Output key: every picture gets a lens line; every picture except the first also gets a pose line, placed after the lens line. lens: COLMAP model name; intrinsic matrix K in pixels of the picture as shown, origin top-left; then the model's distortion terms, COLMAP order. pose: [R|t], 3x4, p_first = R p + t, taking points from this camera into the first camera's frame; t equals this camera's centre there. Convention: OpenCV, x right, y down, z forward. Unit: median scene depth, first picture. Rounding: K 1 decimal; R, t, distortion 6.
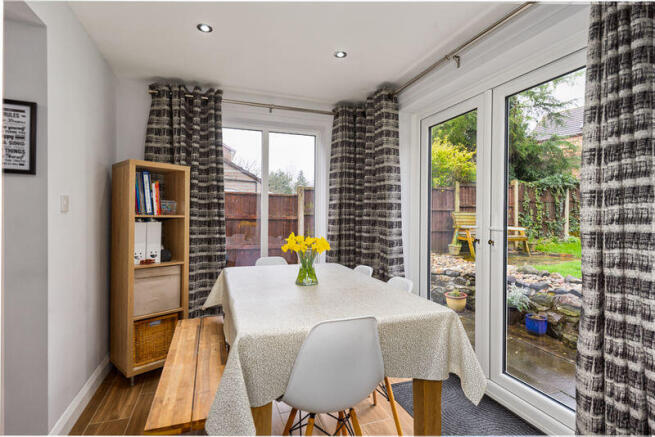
lens RADIAL K [[320.7, 0, 329.4], [0, 320.7, 215.3], [0, 0, 1]] dist [0.000144, -0.001665]
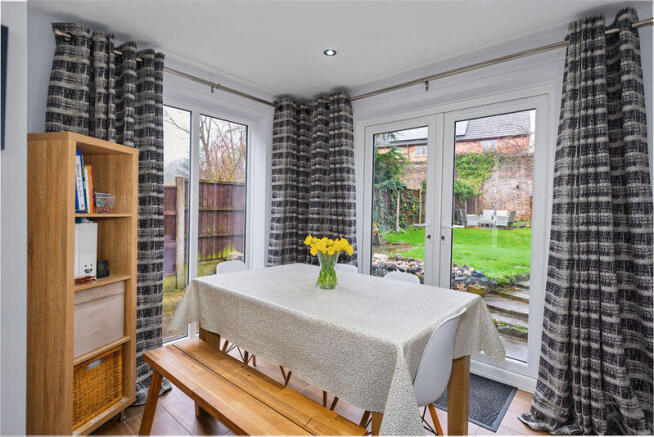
lens RADIAL K [[320.2, 0, 328.9], [0, 320.2, 215.3], [0, 0, 1]] dist [0.000144, -0.001665]
pose [[0.873103, 0.002743, 0.487528, -0.374989], [-0.012424, 0.999785, 0.016625, -0.013018], [-0.487377, -0.020572, 0.872949, 0.108416]]
